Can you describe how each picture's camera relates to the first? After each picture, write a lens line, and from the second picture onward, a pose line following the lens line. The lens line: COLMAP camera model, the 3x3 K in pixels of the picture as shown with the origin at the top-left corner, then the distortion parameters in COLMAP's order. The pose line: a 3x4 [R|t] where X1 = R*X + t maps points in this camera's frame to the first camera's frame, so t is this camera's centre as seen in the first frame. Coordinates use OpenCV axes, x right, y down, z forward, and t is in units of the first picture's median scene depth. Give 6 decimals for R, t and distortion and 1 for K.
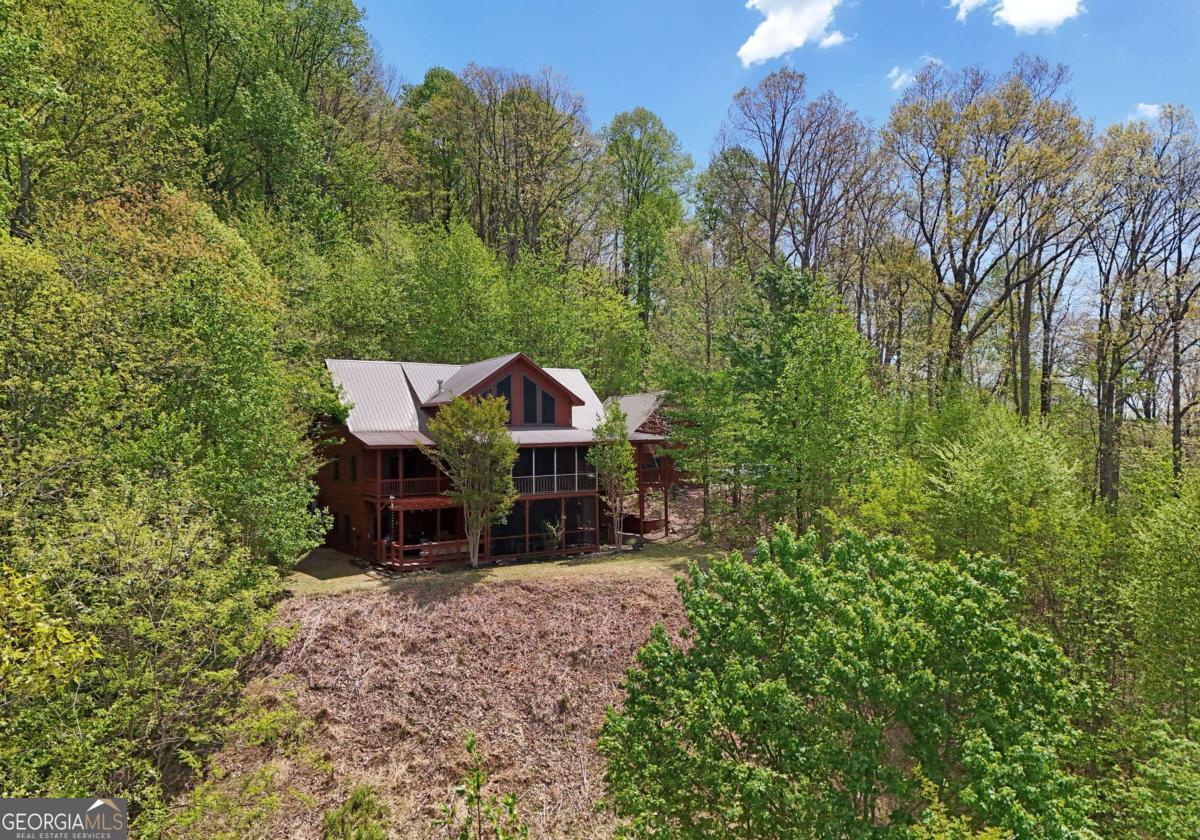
lens RADIAL K [[888.7, 0, 599.3], [0, 888.7, 422.3], [0, 0, 1]] dist [0.068072, -0.024219]
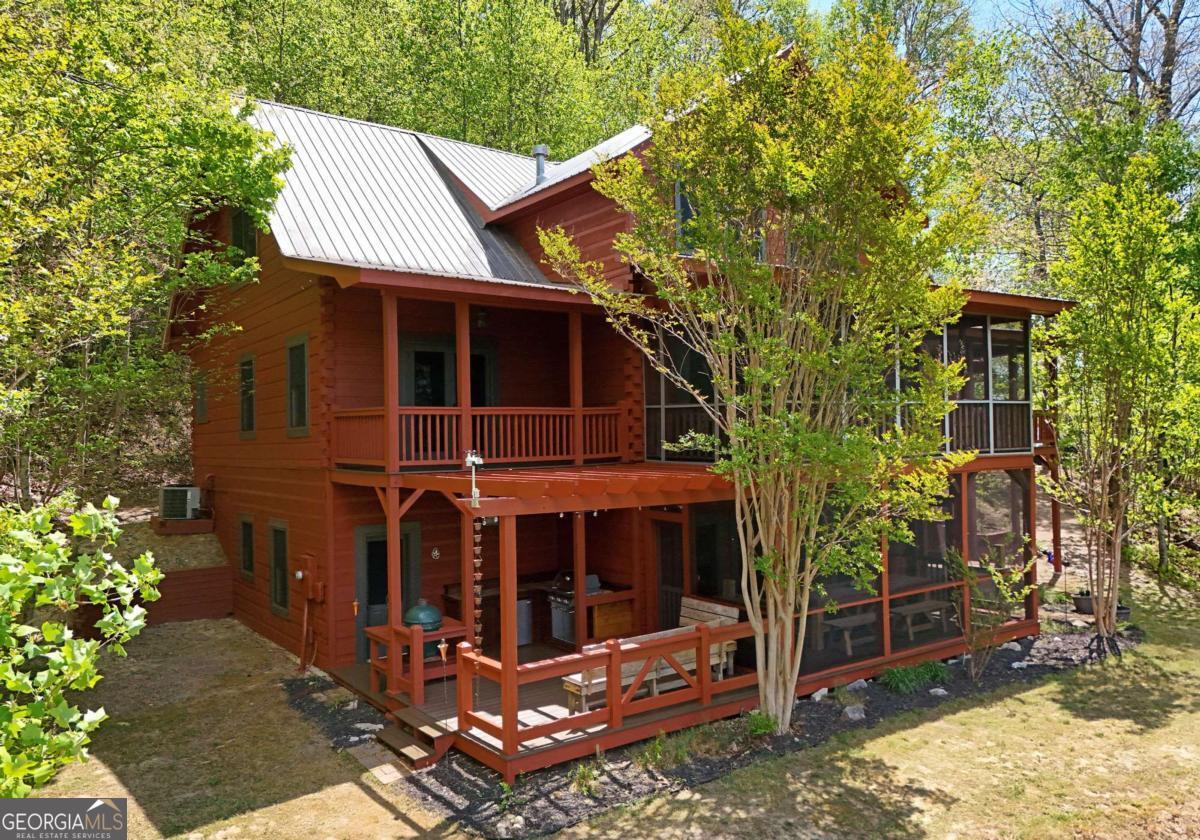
lens RADIAL K [[888.7, 0, 601.0], [0, 888.7, 420.9], [0, 0, 1]] dist [0.068072, -0.024219]
pose [[0.998711, -0.019249, 0.046958, -0.199645], [0.019224, 0.999815, 0.001000, 0.072898], [-0.046969, -0.000096, 0.998896, 0.736257]]
